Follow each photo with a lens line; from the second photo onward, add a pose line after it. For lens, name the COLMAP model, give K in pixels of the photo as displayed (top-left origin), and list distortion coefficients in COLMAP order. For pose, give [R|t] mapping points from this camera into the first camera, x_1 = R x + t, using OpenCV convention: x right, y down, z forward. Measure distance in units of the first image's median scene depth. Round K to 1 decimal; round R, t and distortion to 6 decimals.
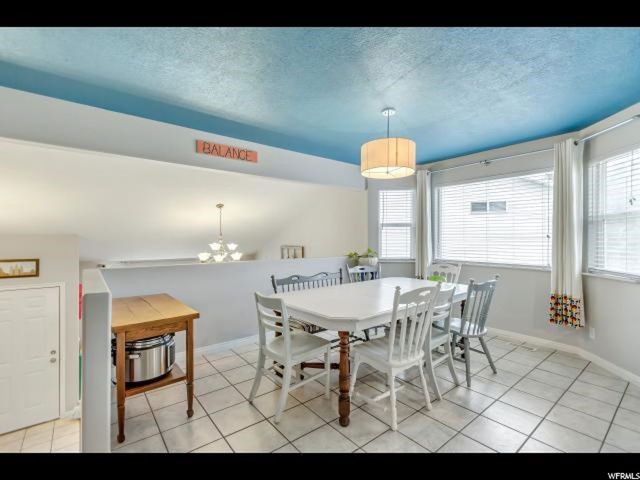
lens RADIAL K [[295.4, 0, 320.3], [0, 295.4, 238.2], [0, 0, 1]] dist [0.008781, -0.005804]
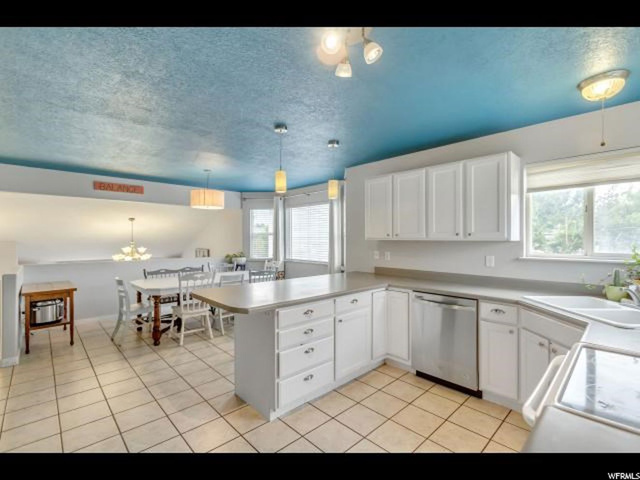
lens RADIAL K [[295.4, 0, 320.2], [0, 295.4, 238.5], [0, 0, 1]] dist [0.008781, -0.005804]
pose [[0.996000, 0.002322, 0.089321, 0.571313], [-0.002123, 0.999995, -0.002322, -0.031411], [-0.089326, 0.002123, 0.996000, -0.594259]]
